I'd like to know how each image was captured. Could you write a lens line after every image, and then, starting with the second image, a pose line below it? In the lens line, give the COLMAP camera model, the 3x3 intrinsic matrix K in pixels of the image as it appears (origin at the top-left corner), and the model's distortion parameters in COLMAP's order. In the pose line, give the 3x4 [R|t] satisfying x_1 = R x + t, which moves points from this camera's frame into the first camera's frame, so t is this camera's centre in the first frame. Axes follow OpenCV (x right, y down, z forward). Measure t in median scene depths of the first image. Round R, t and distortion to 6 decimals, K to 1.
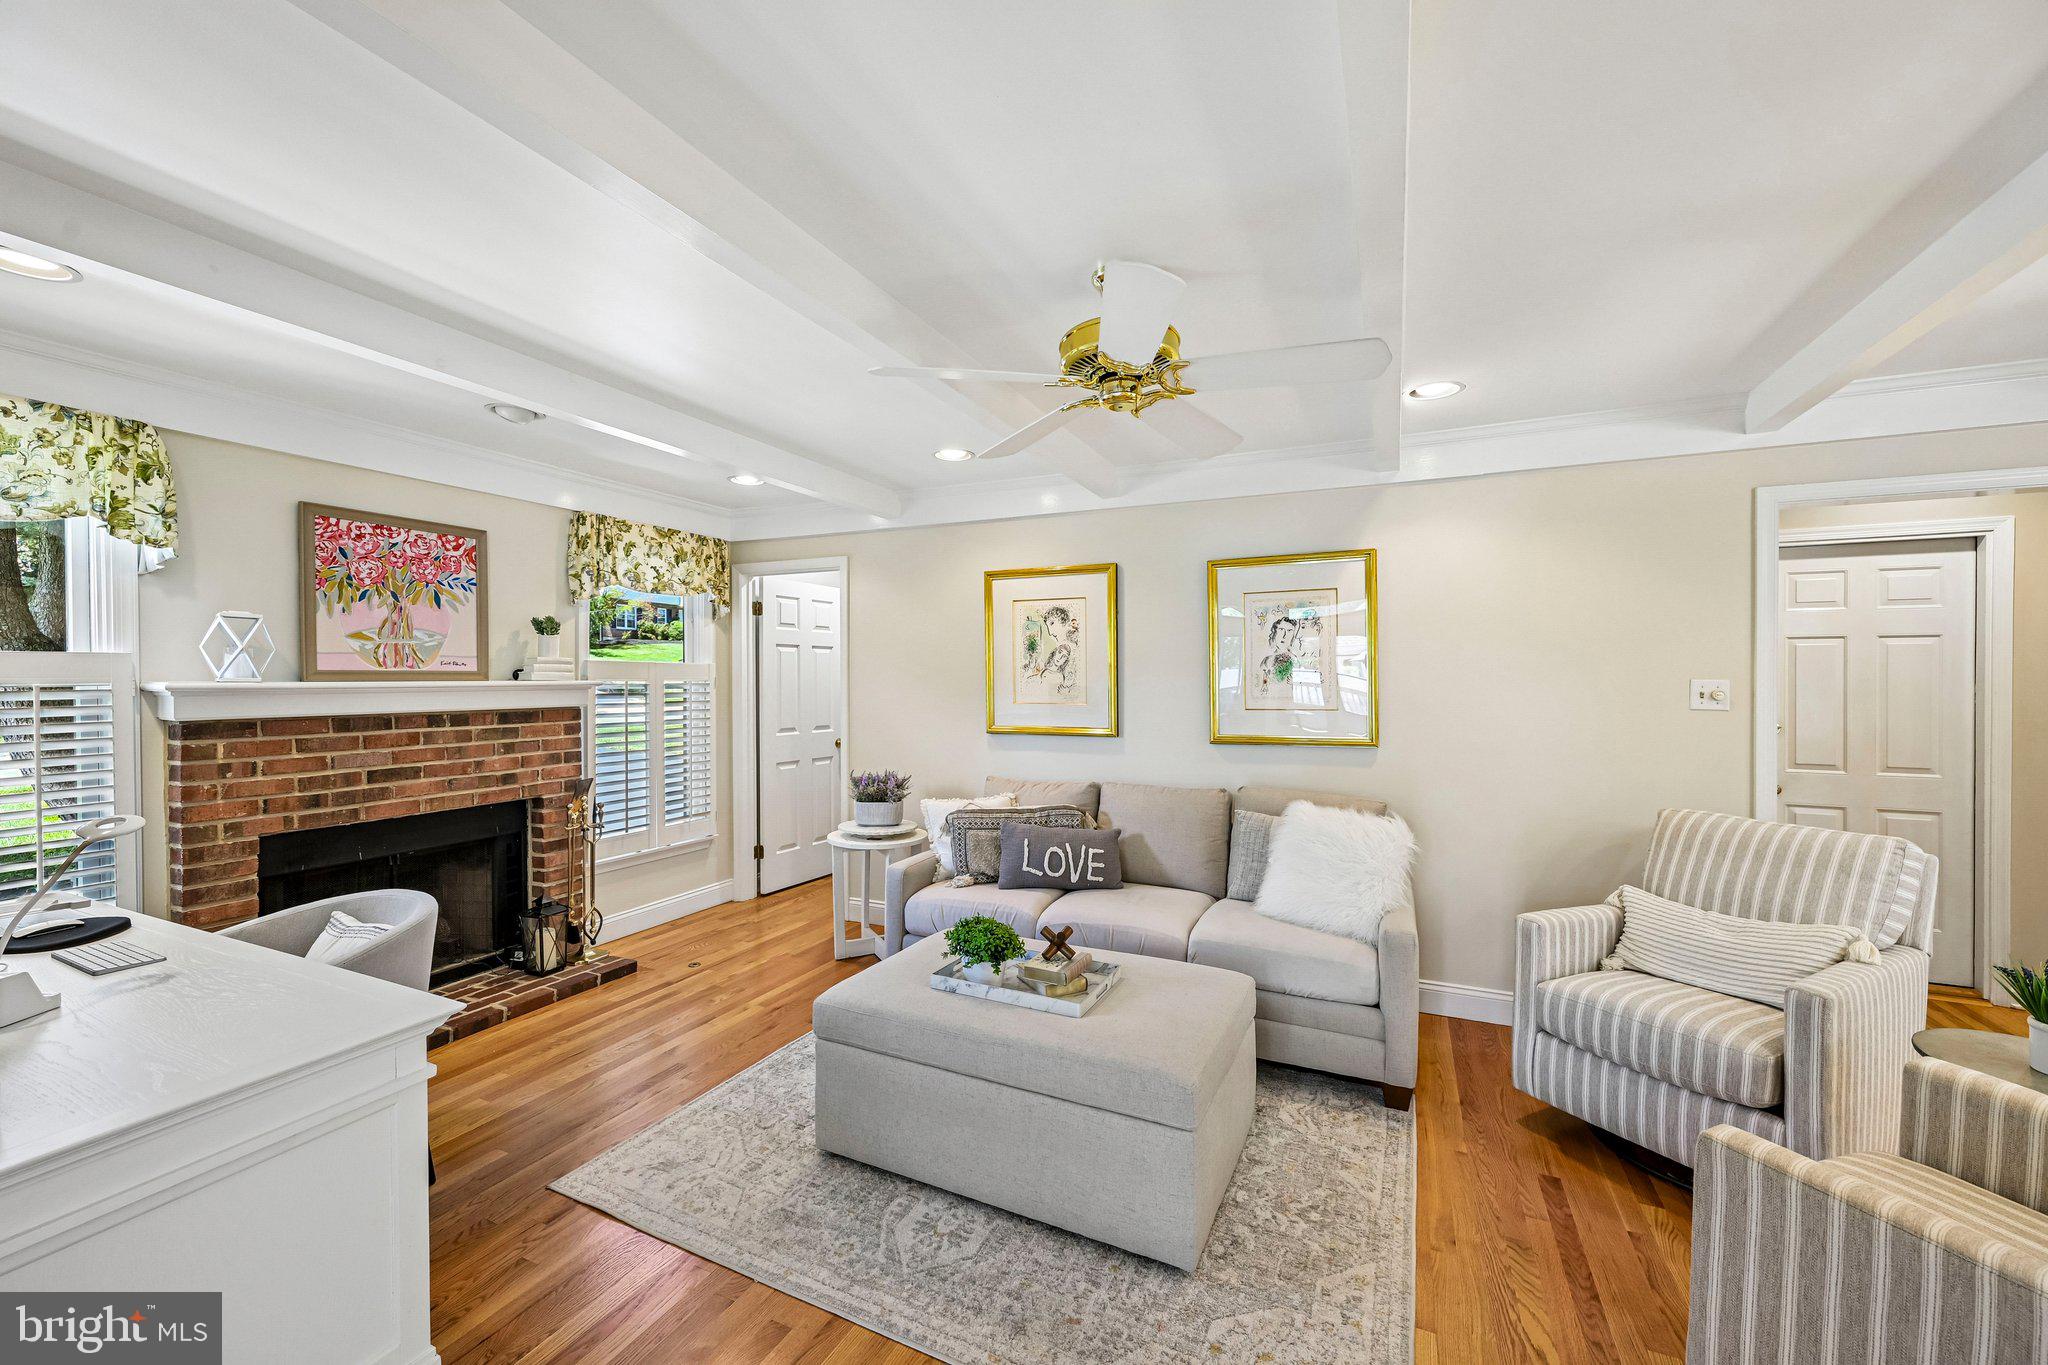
lens RADIAL K [[803.5, 0, 1014.4], [0, 803.5, 687.7], [0, 0, 1]] dist [0.000220, -0.000125]
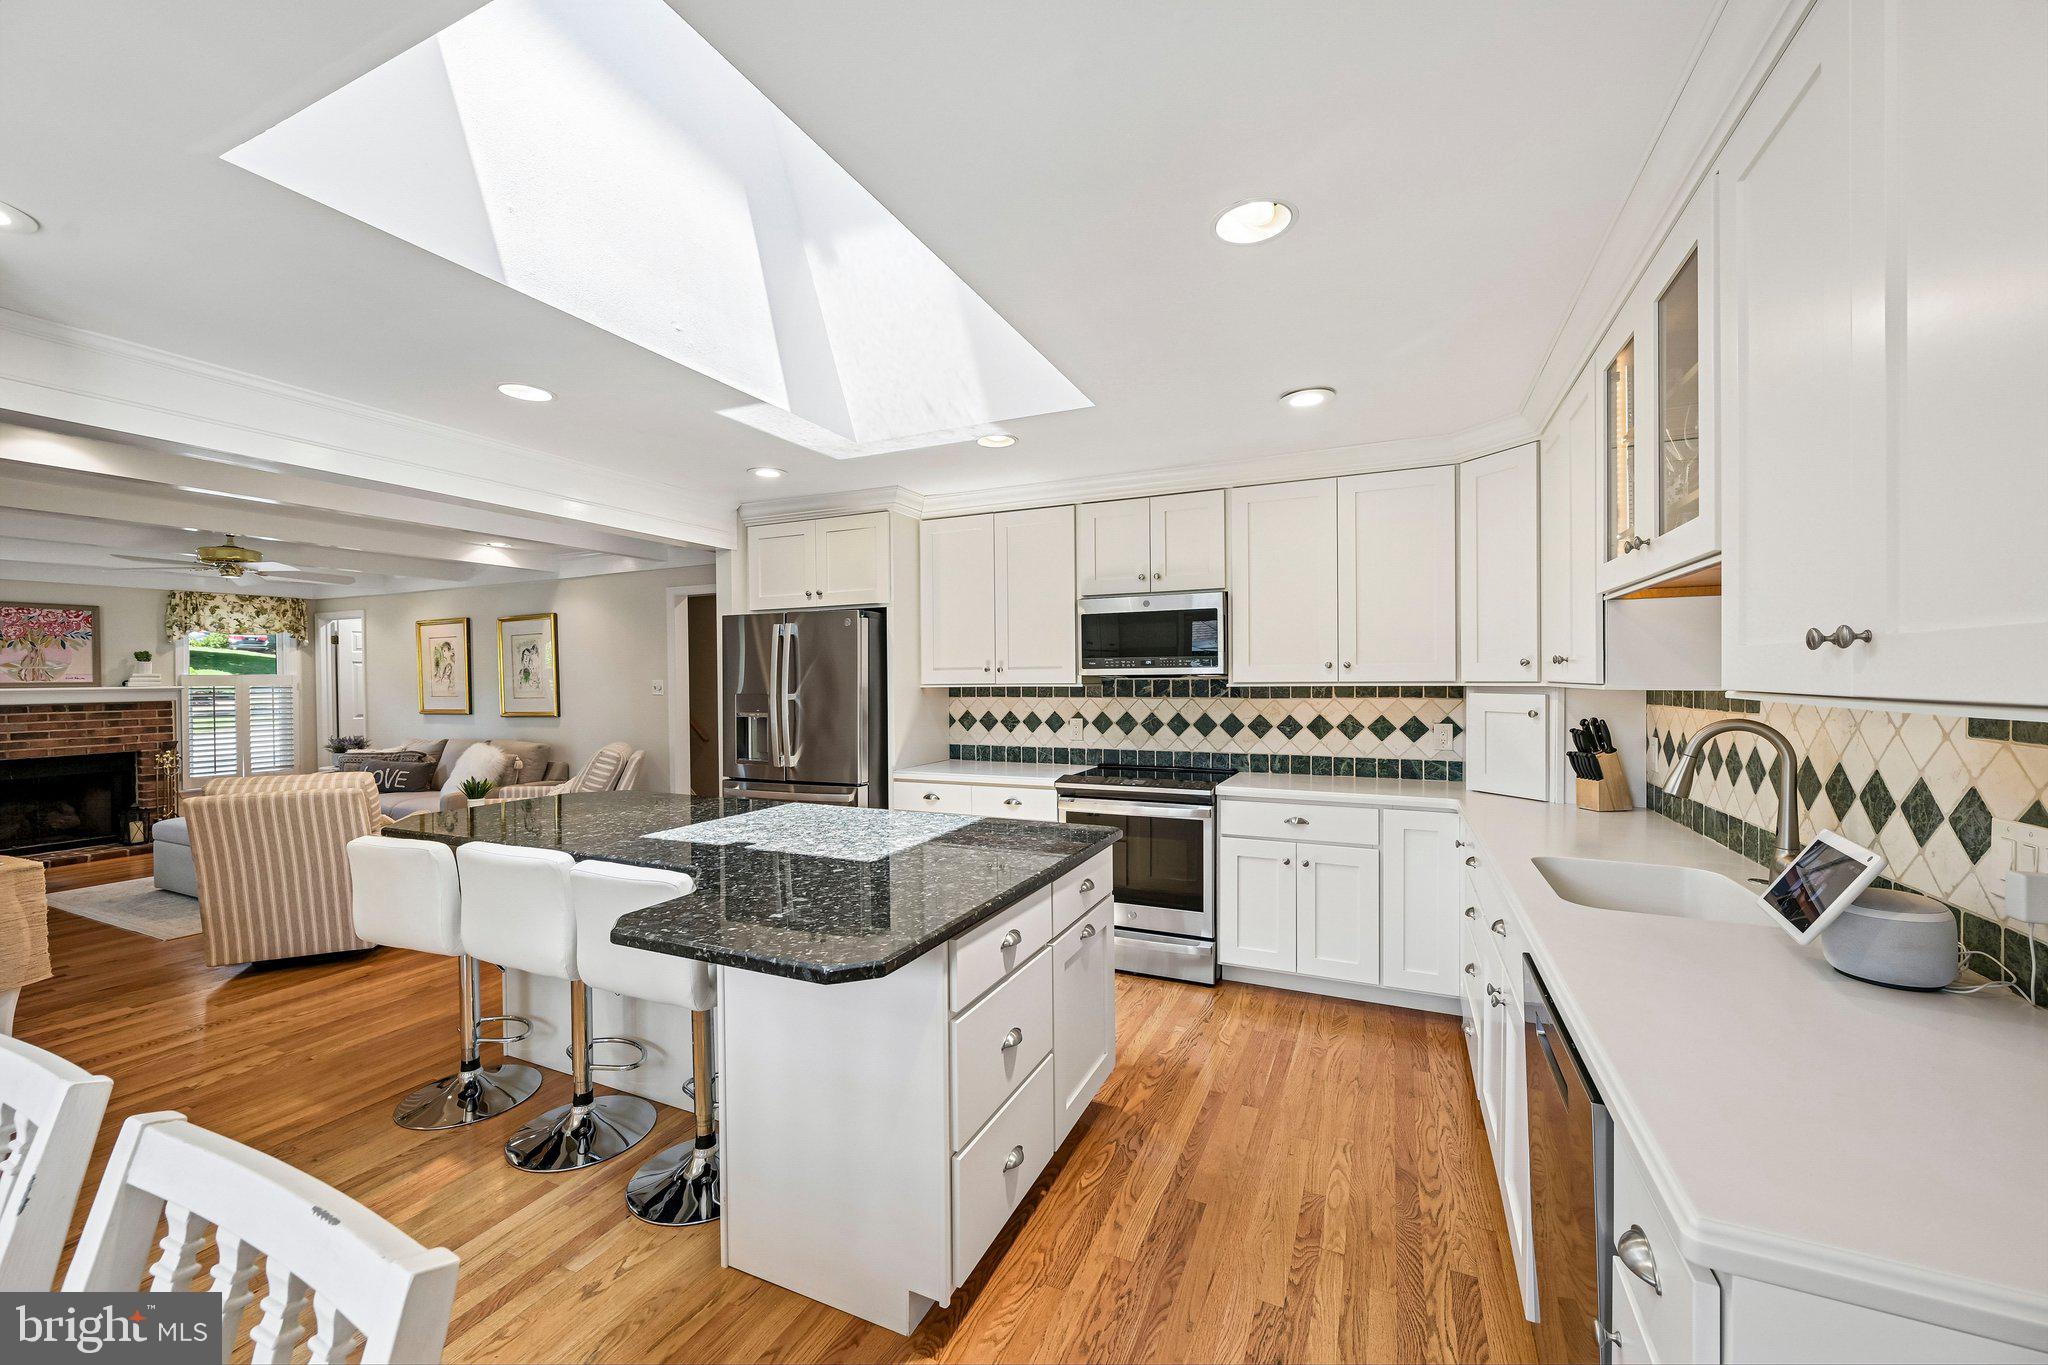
lens RADIAL K [[803.5, 0, 1019.2], [0, 803.5, 690.0], [0, 0, 1]] dist [0.000220, -0.000125]
pose [[0.999885, -0.011399, 0.009987, 1.374809], [0.011339, 0.999917, 0.006113, 0.010141], [-0.010056, -0.005999, 0.999931, -0.830808]]
